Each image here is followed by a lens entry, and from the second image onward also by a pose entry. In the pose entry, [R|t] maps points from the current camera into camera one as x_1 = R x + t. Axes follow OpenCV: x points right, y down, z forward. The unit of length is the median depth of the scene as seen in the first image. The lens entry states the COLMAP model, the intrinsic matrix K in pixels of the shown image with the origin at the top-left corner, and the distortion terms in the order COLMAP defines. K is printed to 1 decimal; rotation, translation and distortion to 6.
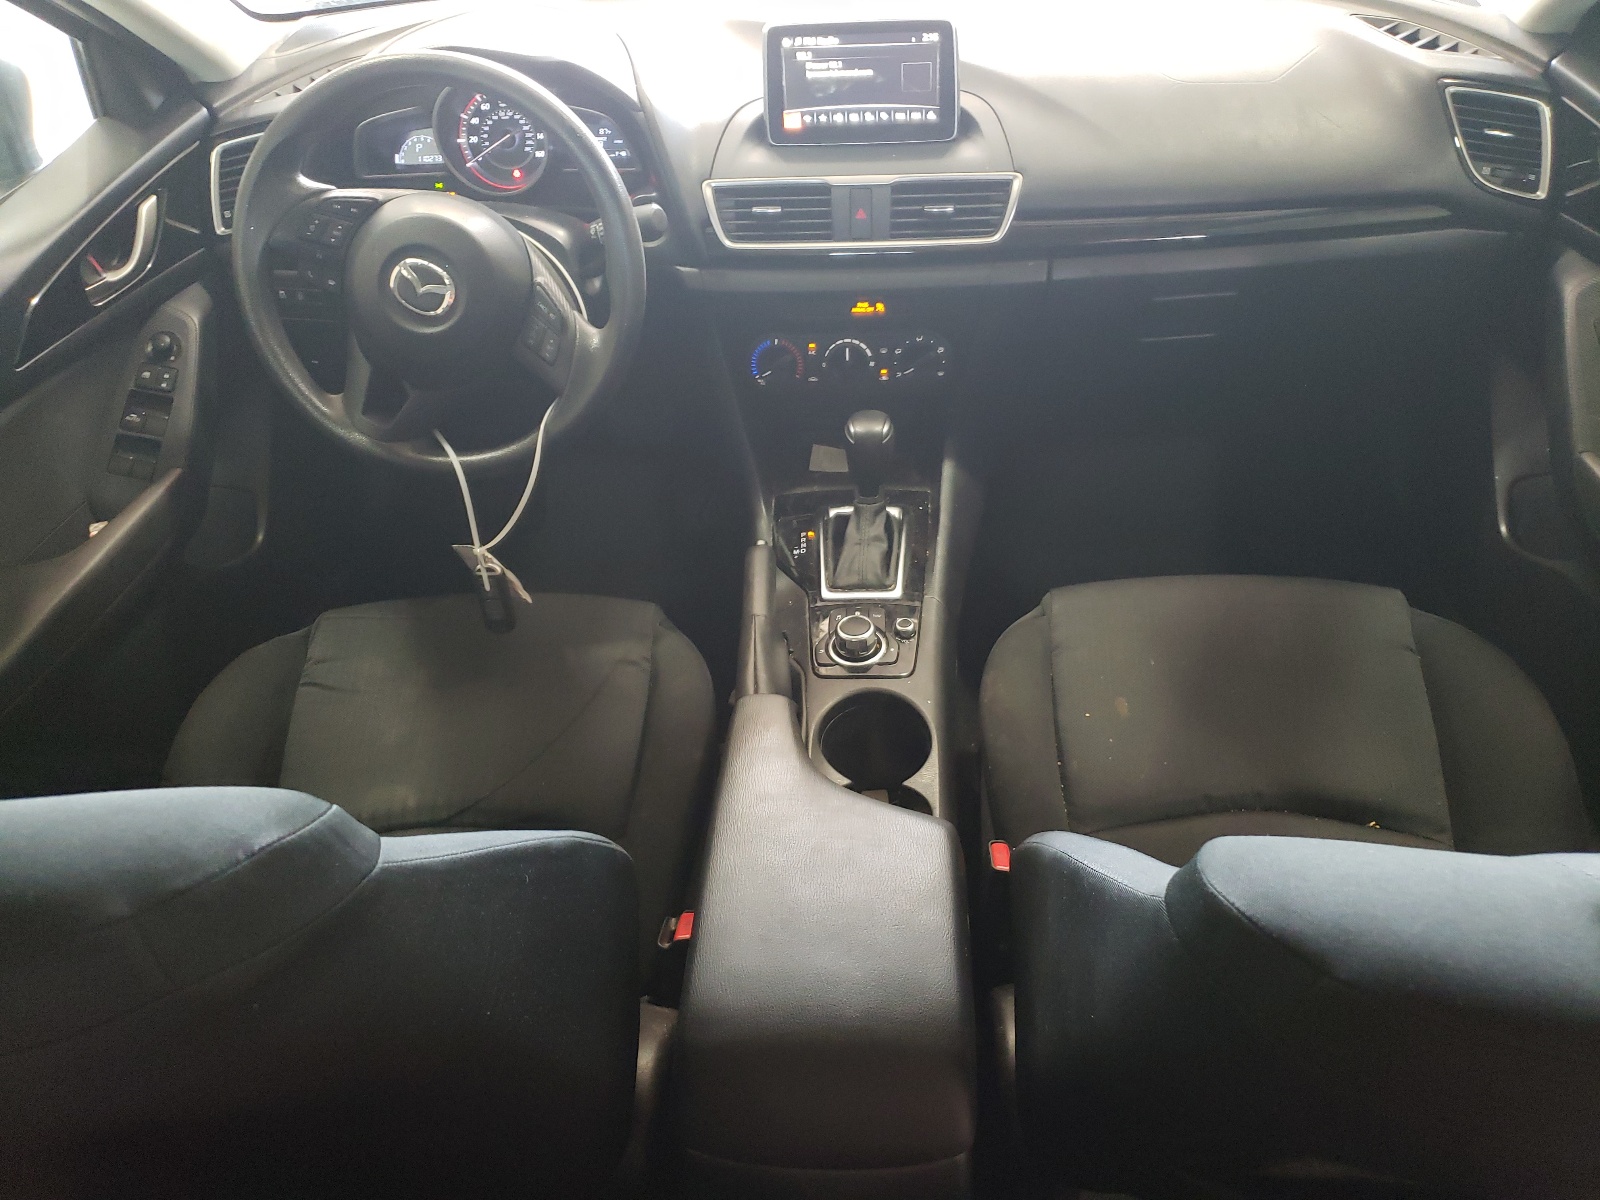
lens RADIAL K [[1208.8, 0, 799.2], [0, 1208.8, 601.0], [0, 0, 1]] dist [-0.002170, -0.000589]
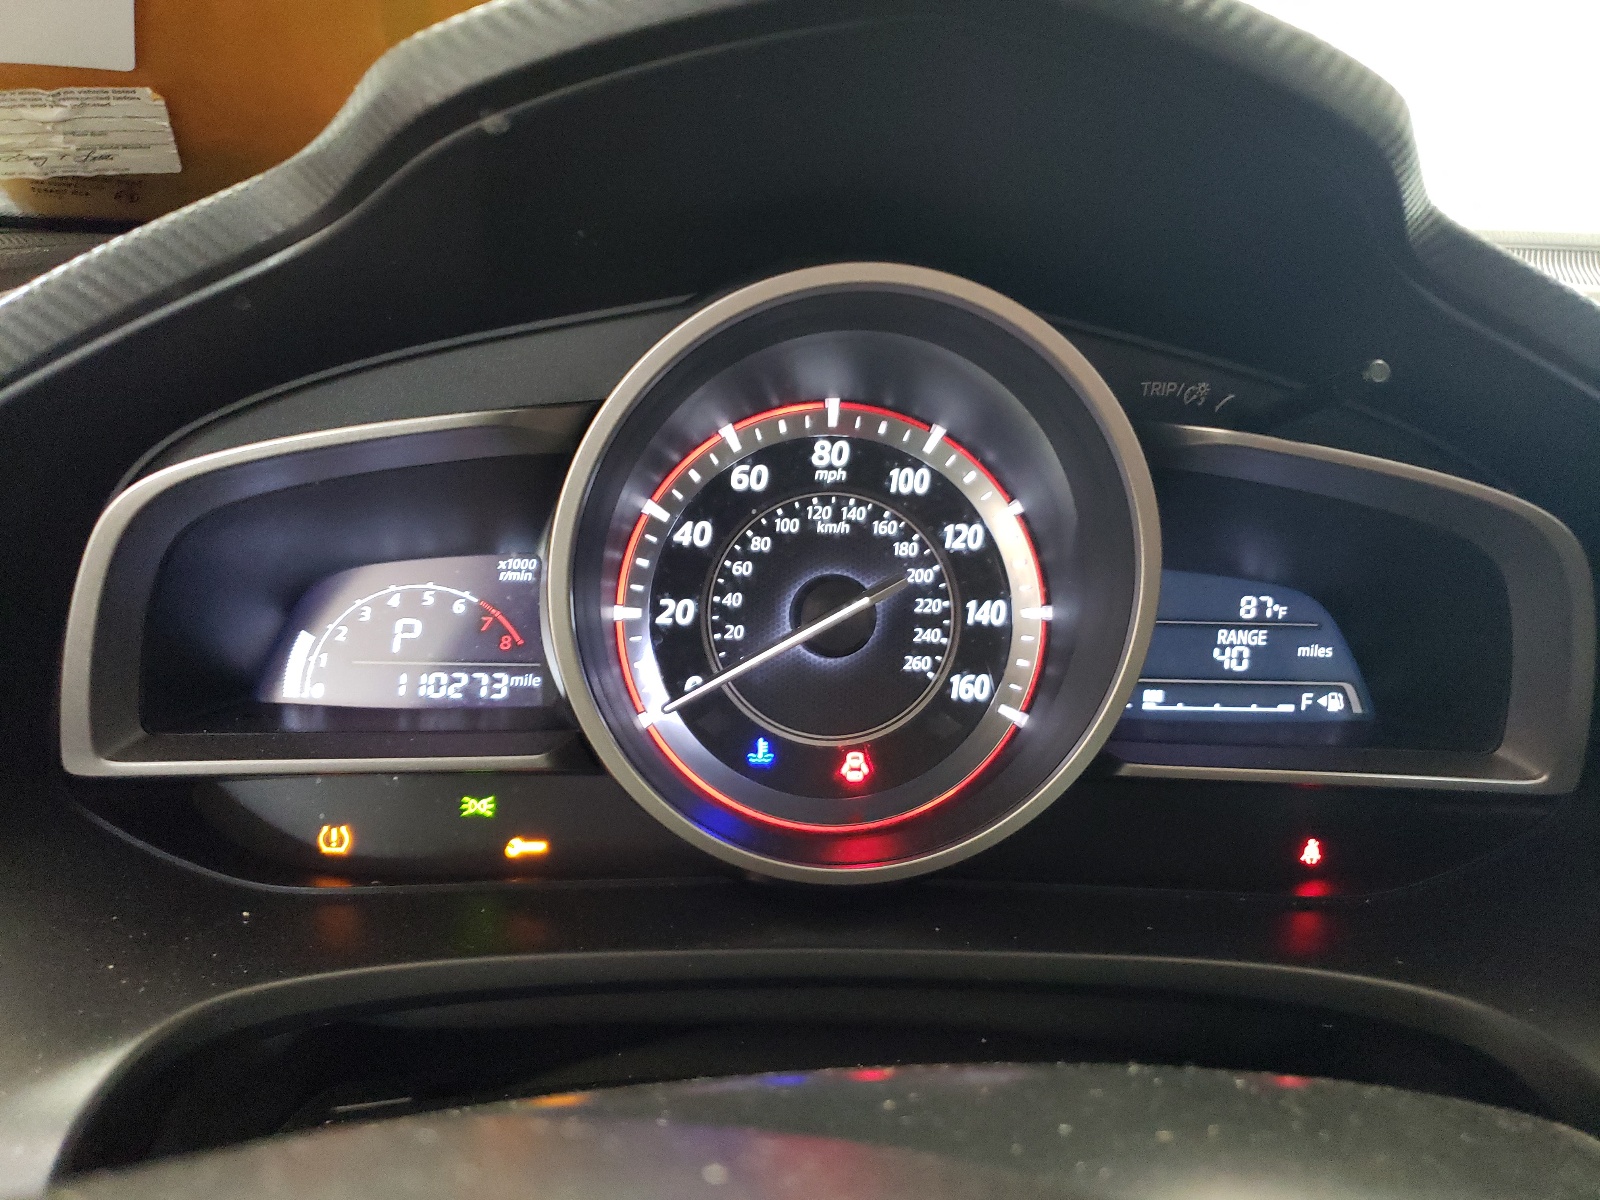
lens RADIAL K [[1208.8, 0, 801.1], [0, 1208.8, 601.0], [0, 0, 1]] dist [-0.002170, -0.000589]
pose [[0.988611, 0.049809, 0.142011, -0.279266], [0.006209, 0.929338, -0.369178, -0.304313], [-0.150364, 0.365855, 0.918445, 0.798298]]
